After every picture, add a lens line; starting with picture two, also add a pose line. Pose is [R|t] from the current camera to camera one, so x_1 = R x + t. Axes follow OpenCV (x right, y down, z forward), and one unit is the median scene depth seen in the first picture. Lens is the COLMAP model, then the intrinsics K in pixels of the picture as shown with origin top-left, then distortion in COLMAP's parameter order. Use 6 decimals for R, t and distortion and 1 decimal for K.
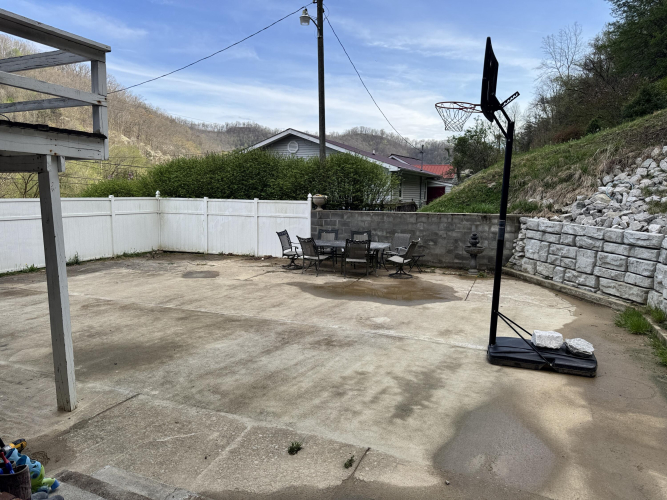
lens RADIAL K [[465.4, 0, 333.5], [0, 465.4, 250.0], [0, 0, 1]] dist [0.133307, -0.150021]
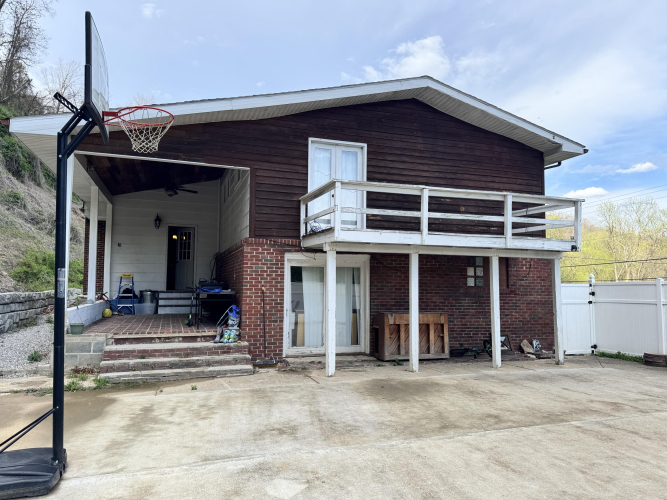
lens RADIAL K [[465.4, 0, 333.5], [0, 465.4, 250.0], [0, 0, 1]] dist [0.133307, -0.150021]
pose [[-0.739264, -0.063814, -0.670385, 0.473882], [-0.094871, 0.995441, 0.009863, -0.125571], [0.666700, 0.070891, -0.741947, 1.580018]]
